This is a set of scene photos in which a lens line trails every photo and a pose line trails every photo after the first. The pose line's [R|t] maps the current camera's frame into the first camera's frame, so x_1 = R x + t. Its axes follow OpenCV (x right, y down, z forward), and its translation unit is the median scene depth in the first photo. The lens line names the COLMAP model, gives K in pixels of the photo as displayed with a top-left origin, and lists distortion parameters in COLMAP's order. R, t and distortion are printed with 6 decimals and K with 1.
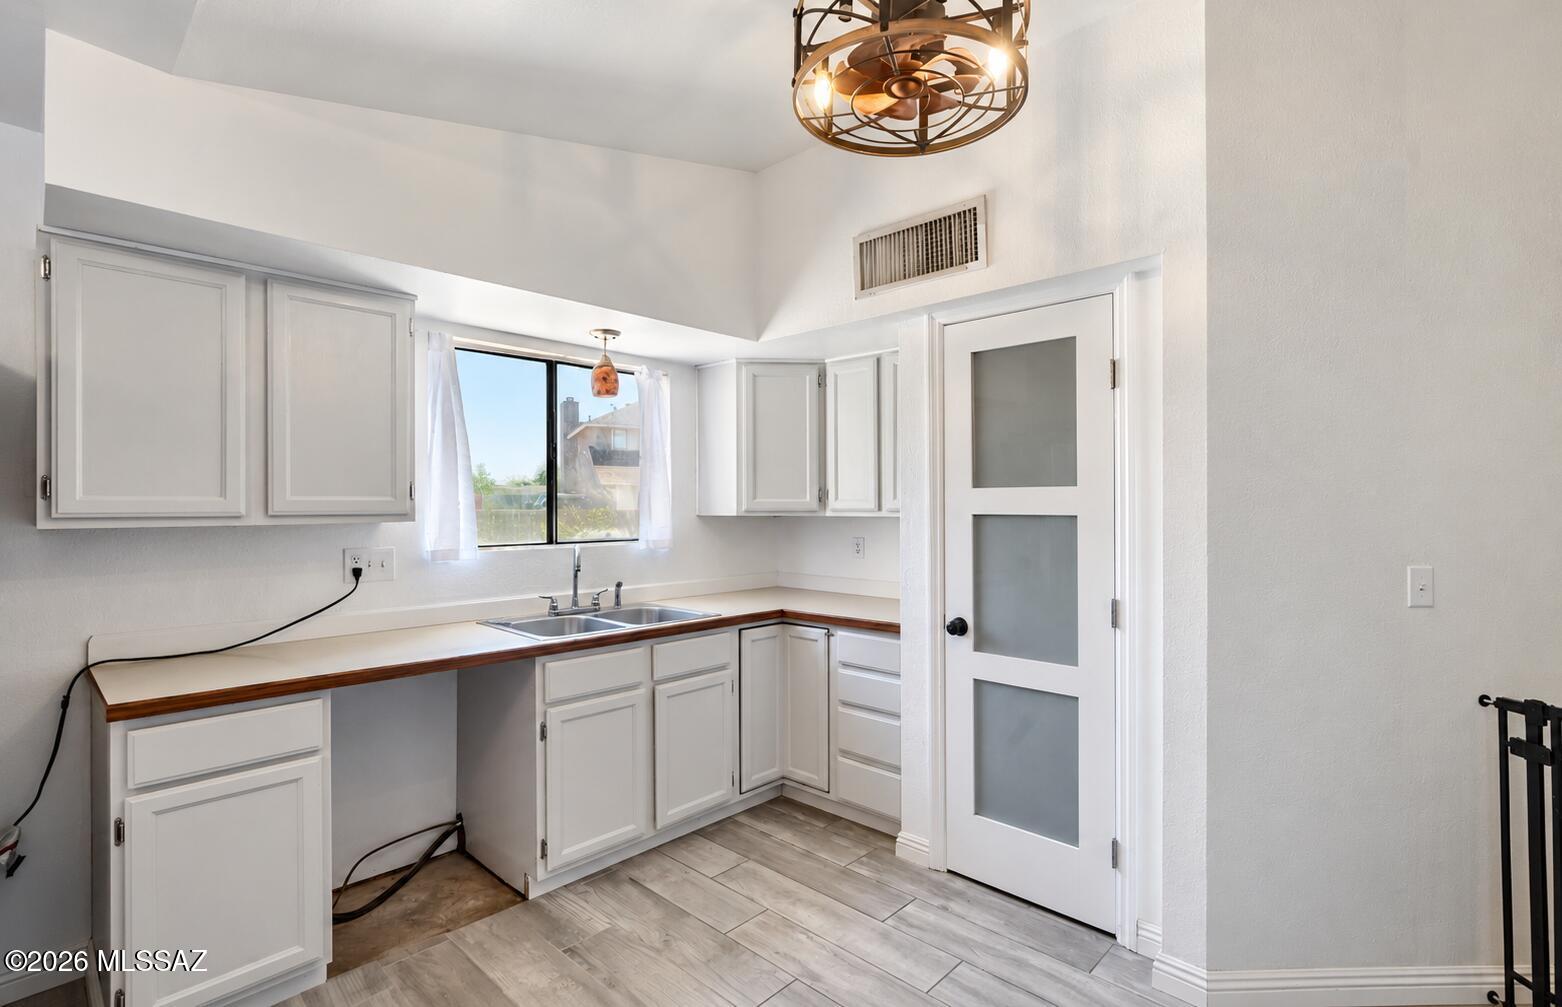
lens RADIAL K [[730.4, 0, 769.5], [0, 730.4, 492.5], [0, 0, 1]] dist [-0.005539, 0.001304]
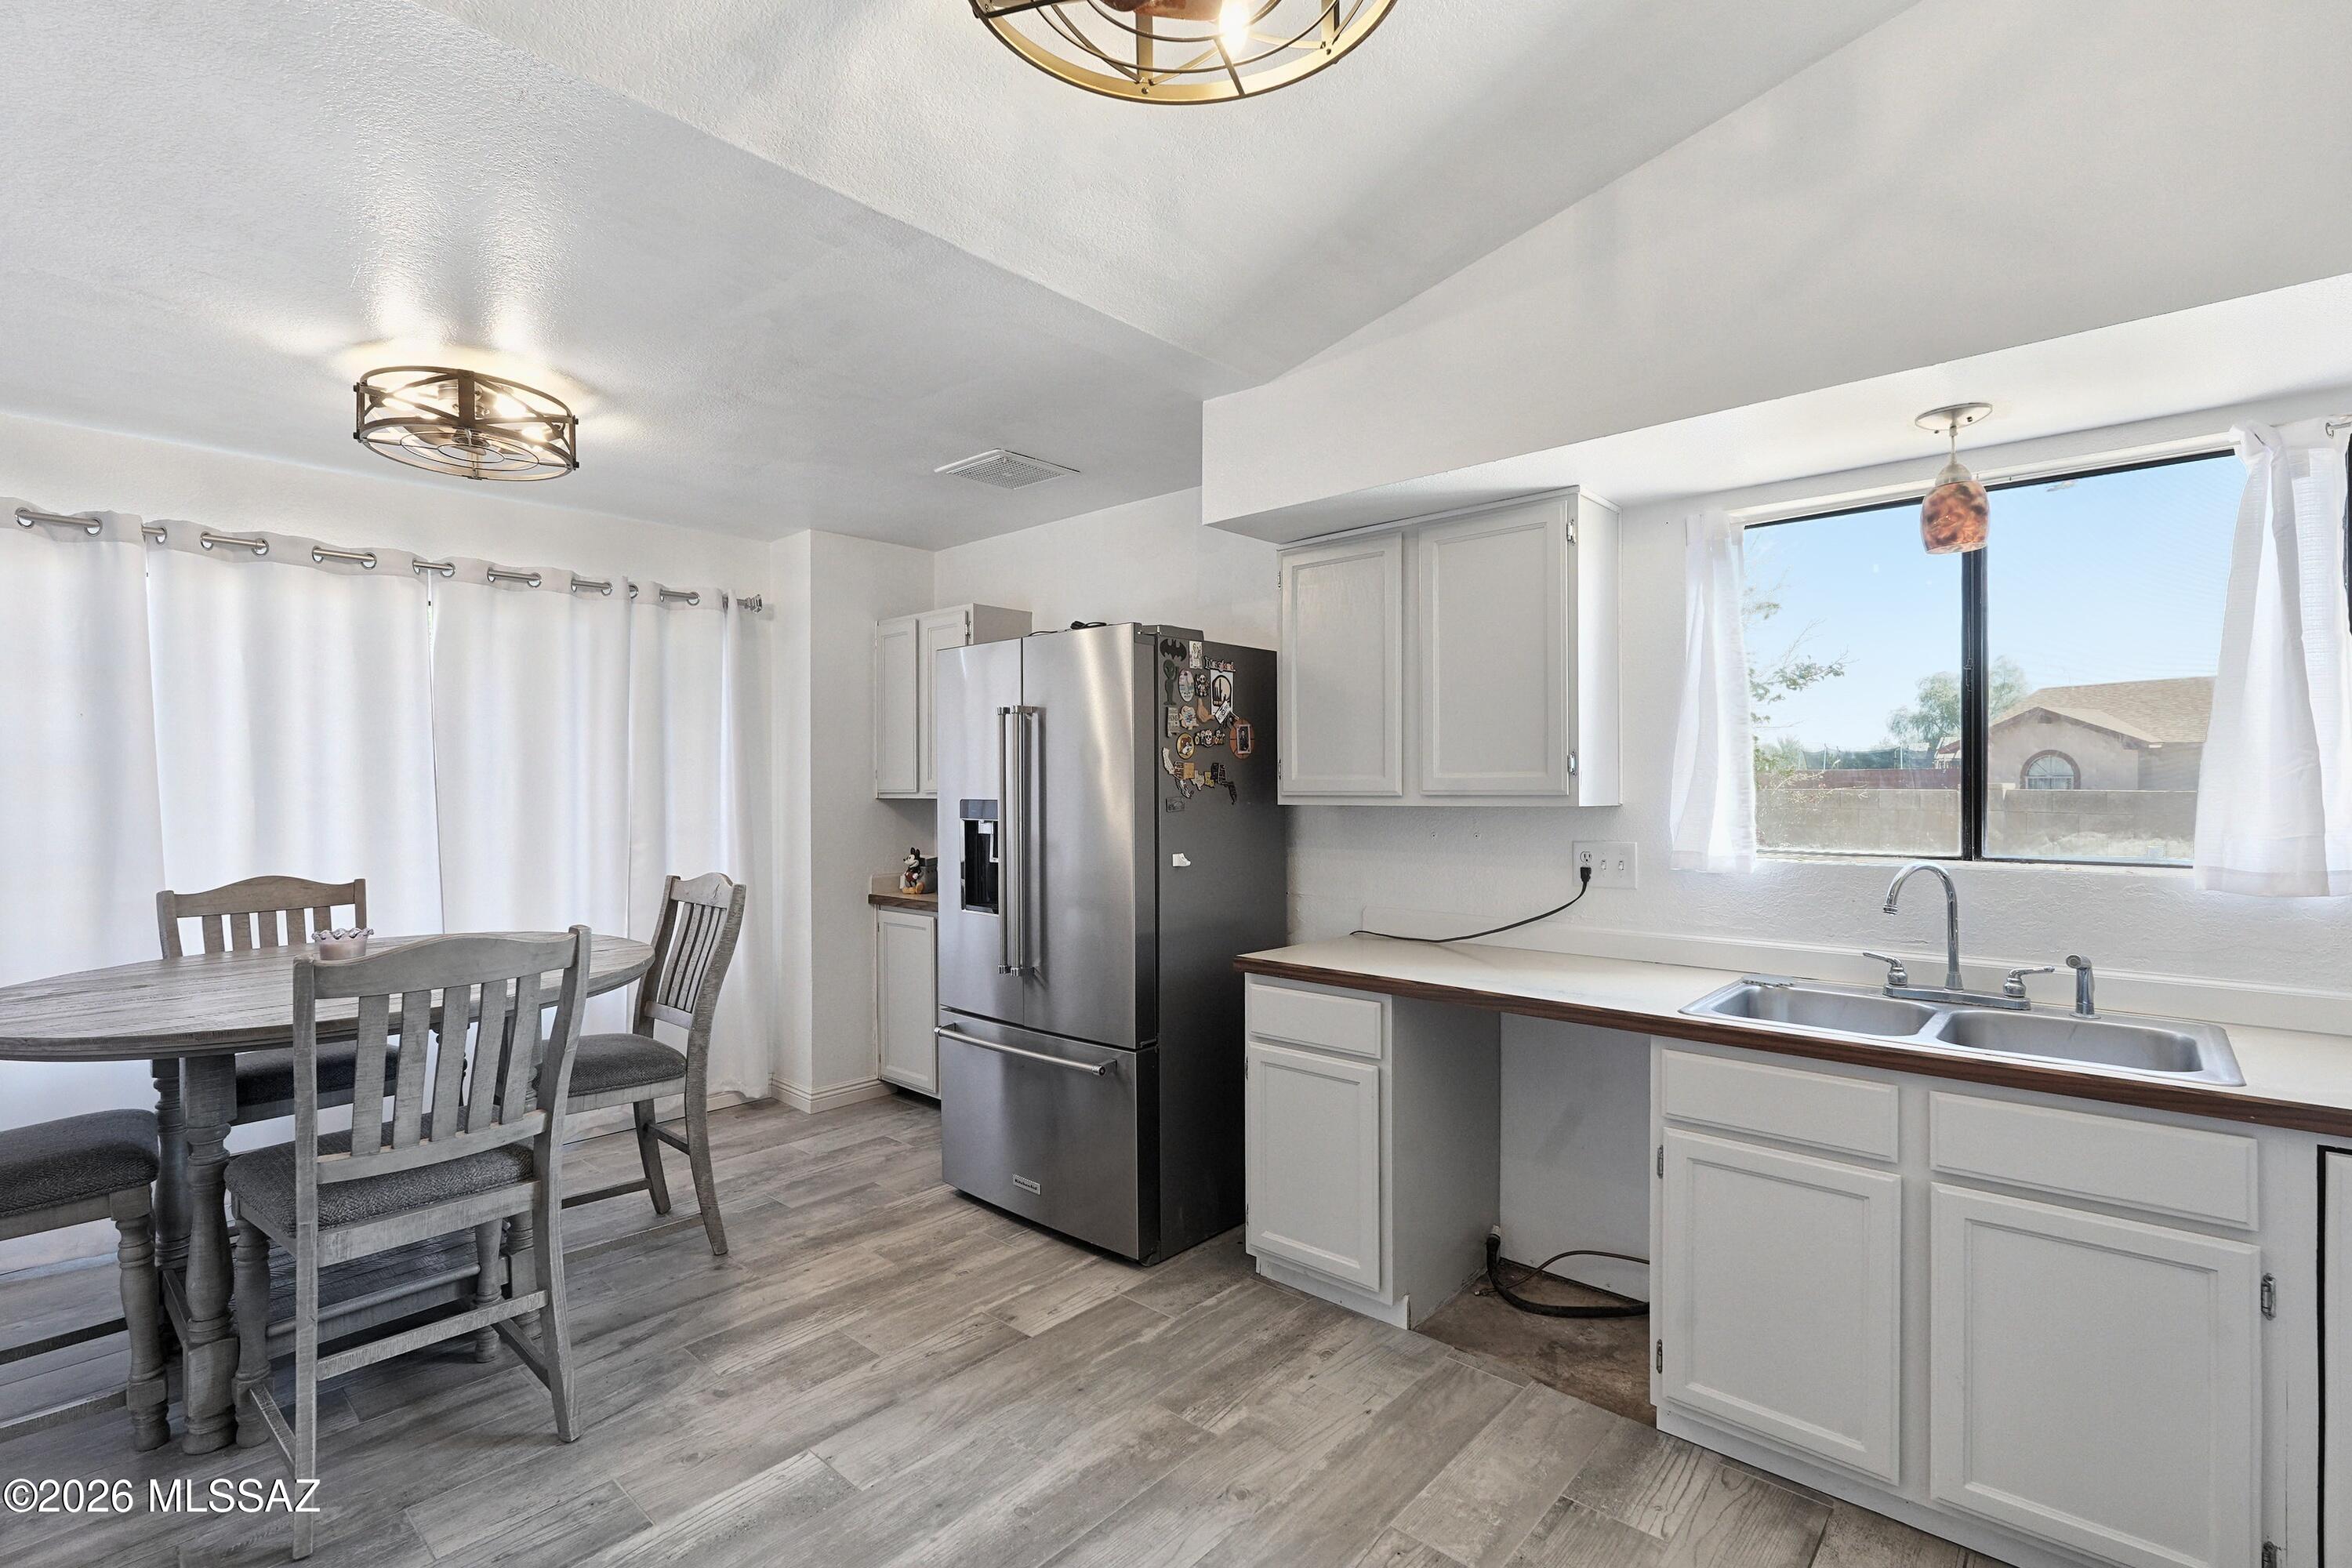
lens RADIAL K [[1079.6, 0, 1166.9], [0, 1079.6, 795.5], [0, 0, 1]] dist [0.002110, 0.004446]
pose [[0.032332, 0.008464, -0.999441, 0.556311], [0.018410, 0.999789, 0.009063, 0.012646], [0.999308, -0.018693, 0.032169, 0.571084]]
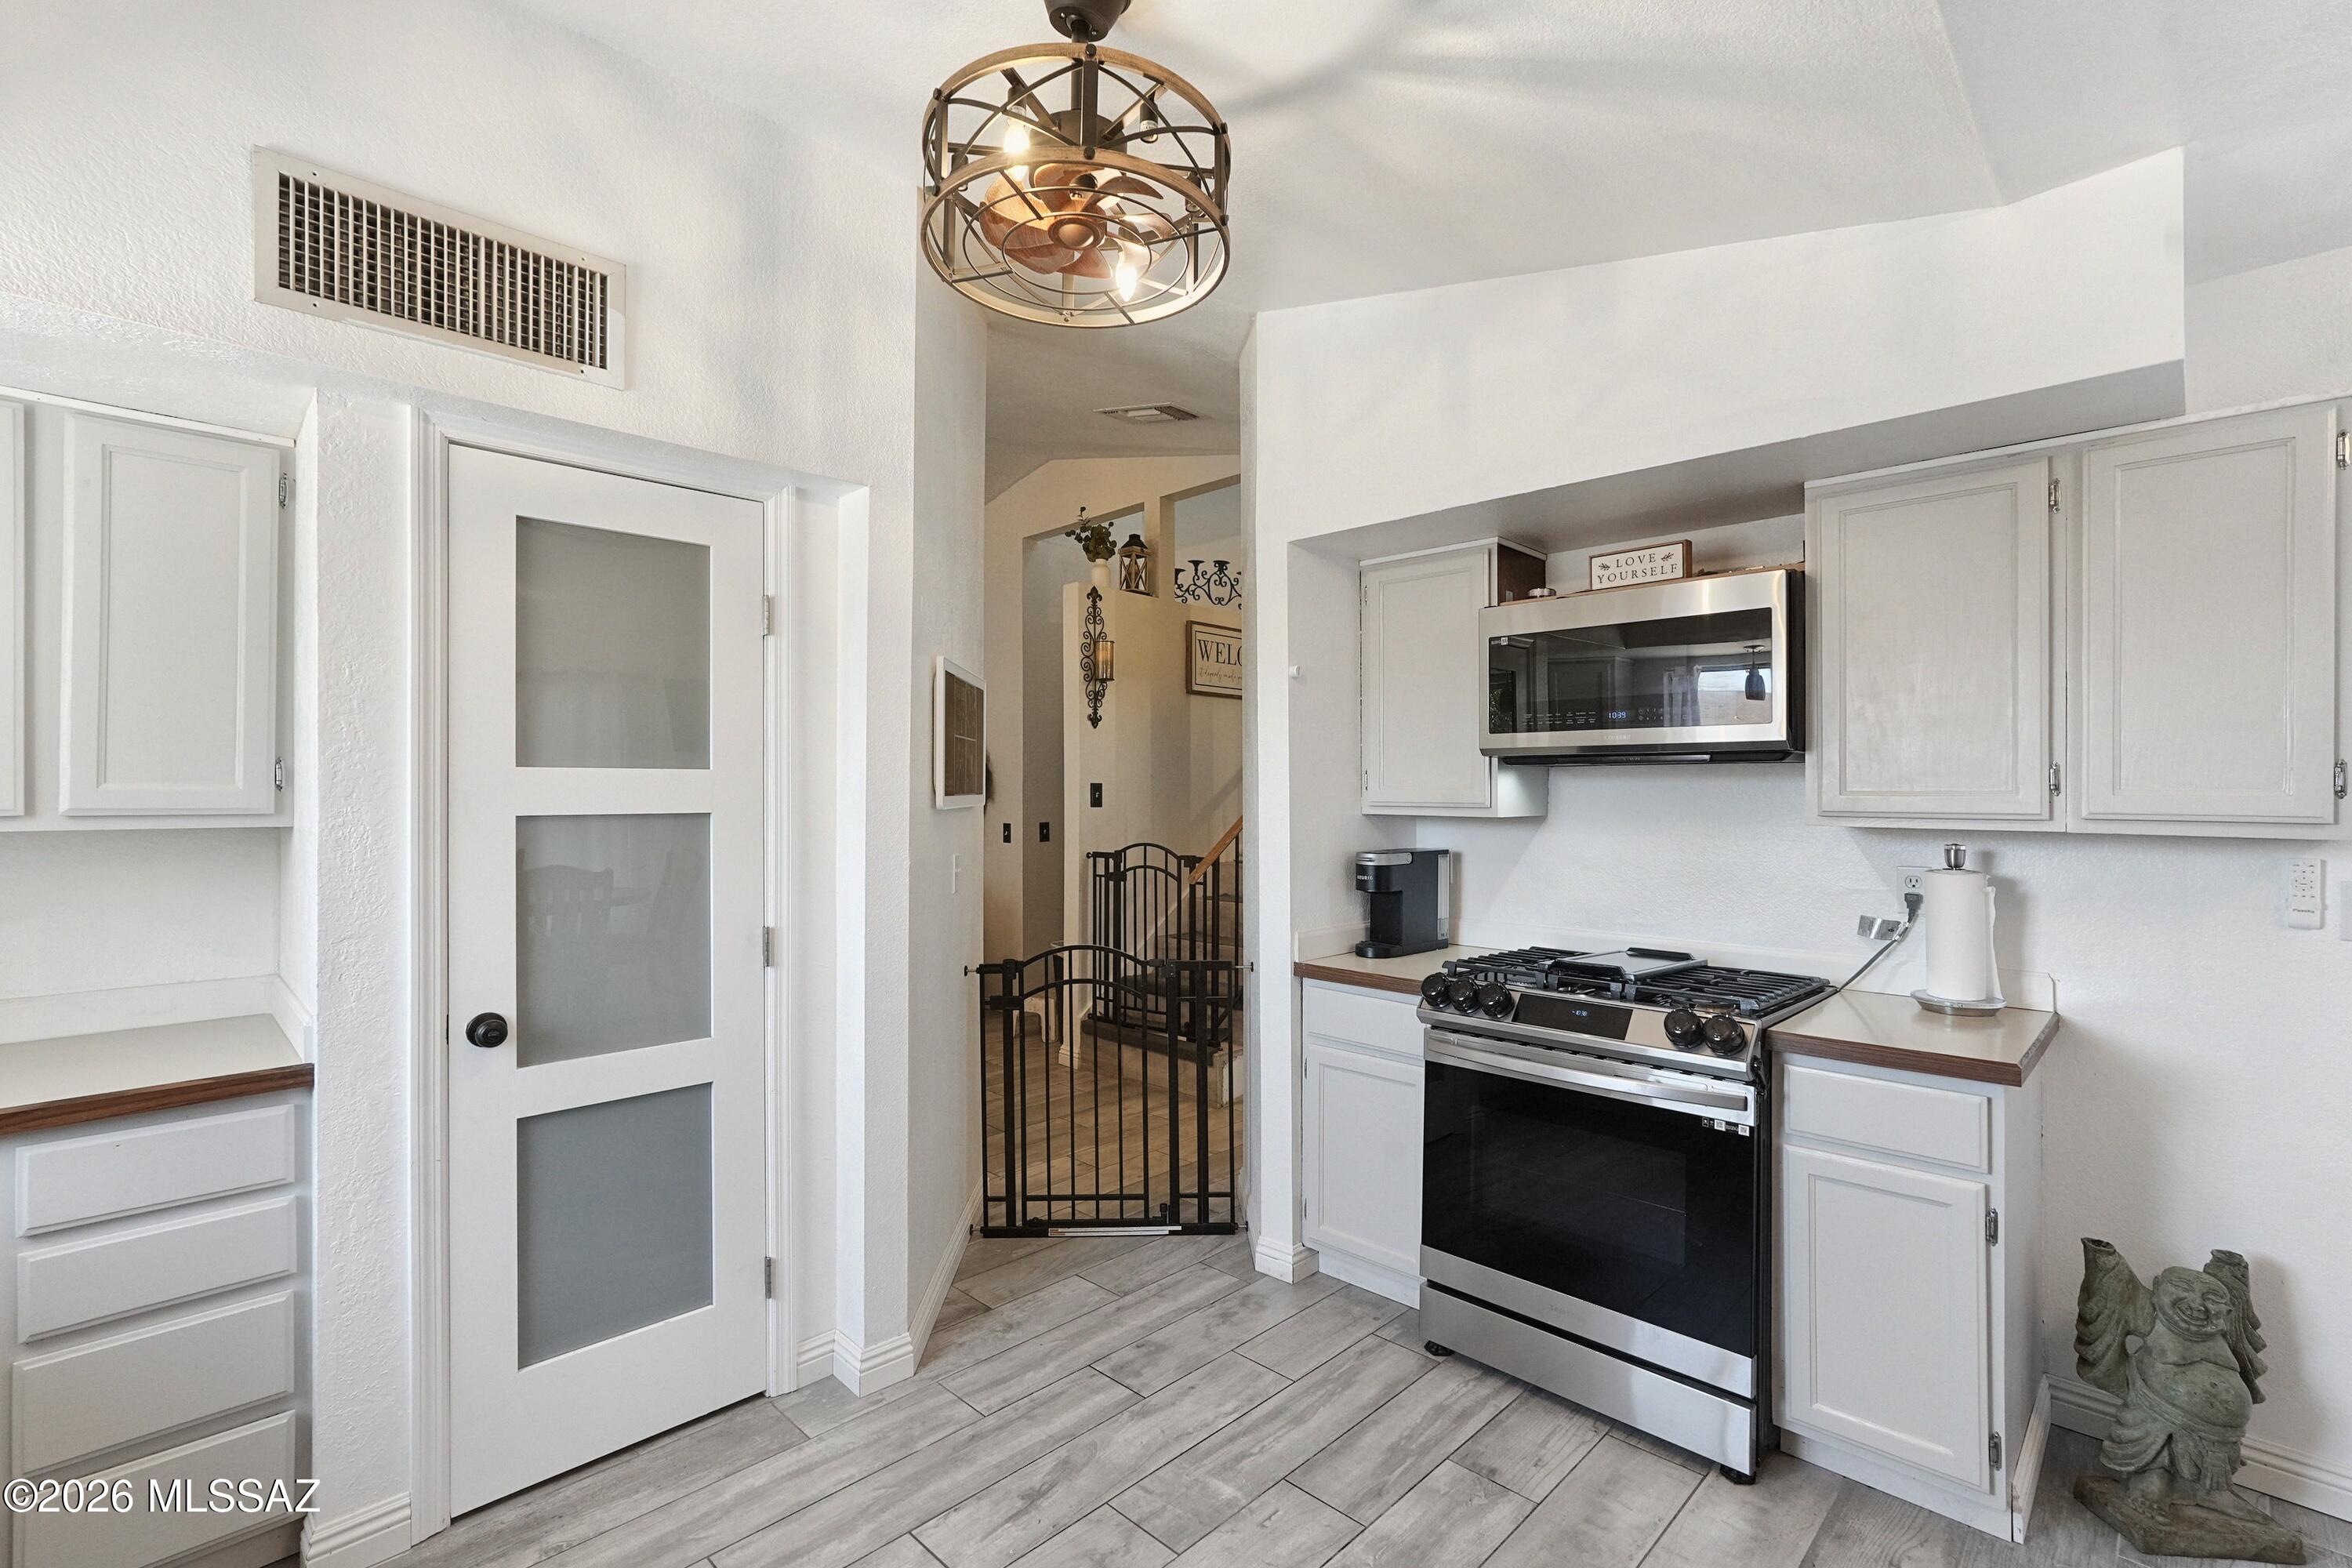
lens RADIAL K [[1055.6, 0, 1185.7], [0, 1055.6, 785.4], [0, 0, 1]] dist [-0.008157, 0.003809]
pose [[0.004247, 0.009460, 0.999946, -0.522855], [-0.014181, 0.999855, -0.009399, 0.008760], [-0.999890, -0.014140, 0.004381, 0.530567]]
